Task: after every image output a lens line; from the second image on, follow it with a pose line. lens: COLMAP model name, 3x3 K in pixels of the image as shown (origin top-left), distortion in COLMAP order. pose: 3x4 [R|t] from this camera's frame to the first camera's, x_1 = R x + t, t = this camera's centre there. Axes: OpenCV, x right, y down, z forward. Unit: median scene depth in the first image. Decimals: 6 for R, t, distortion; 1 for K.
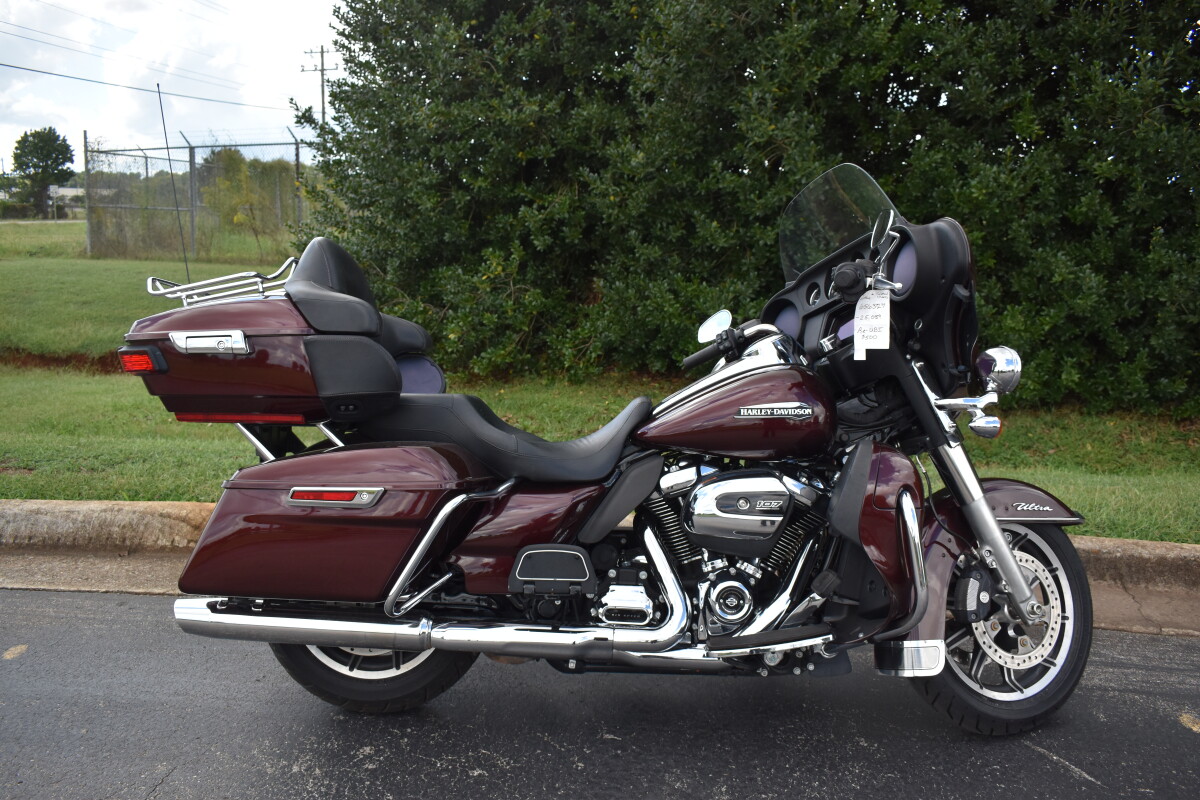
lens RADIAL K [[1010.9, 0, 604.9], [0, 1010.9, 395.5], [0, 0, 1]] dist [-0.100083, 0.032713]
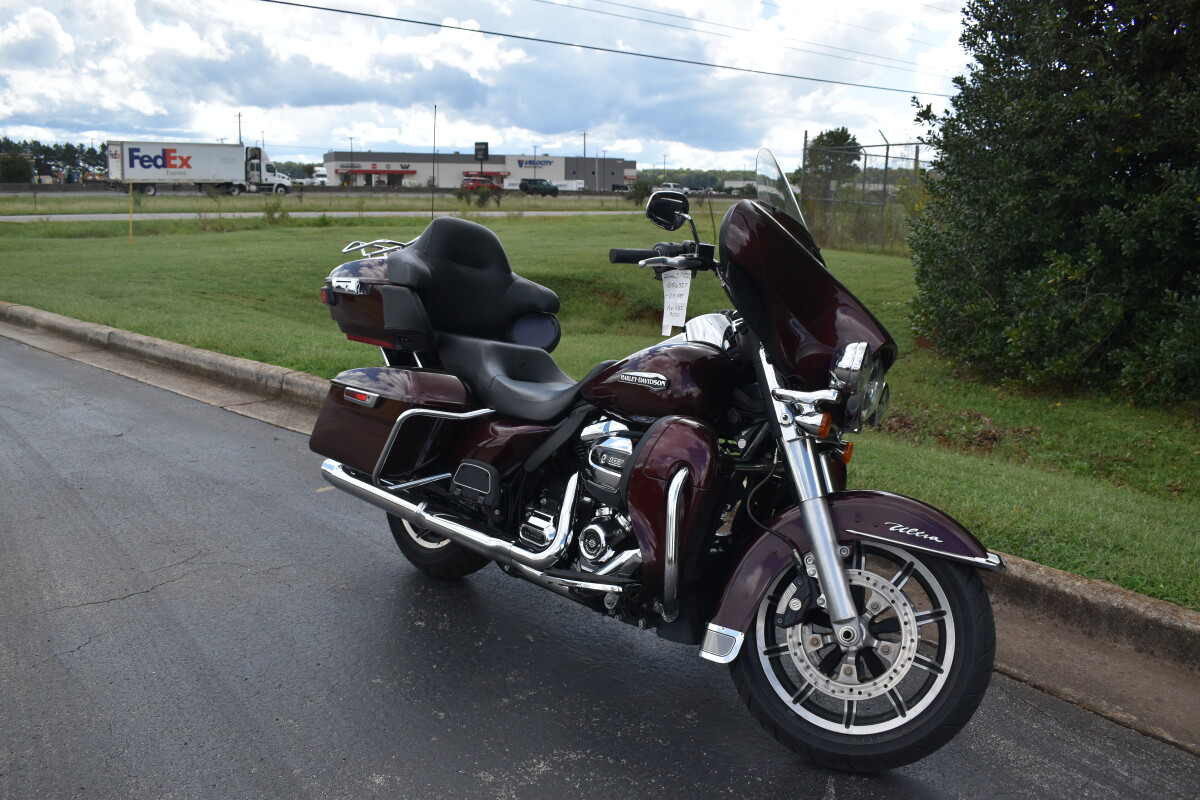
lens RADIAL K [[1010.9, 0, 594.9], [0, 1010.9, 403.2], [0, 0, 1]] dist [-0.100083, 0.032713]
pose [[0.731307, 0.136206, -0.668310, 0.848073], [-0.129972, 0.989731, 0.059490, -0.017087], [0.669550, 0.043356, 0.741500, 0.160740]]
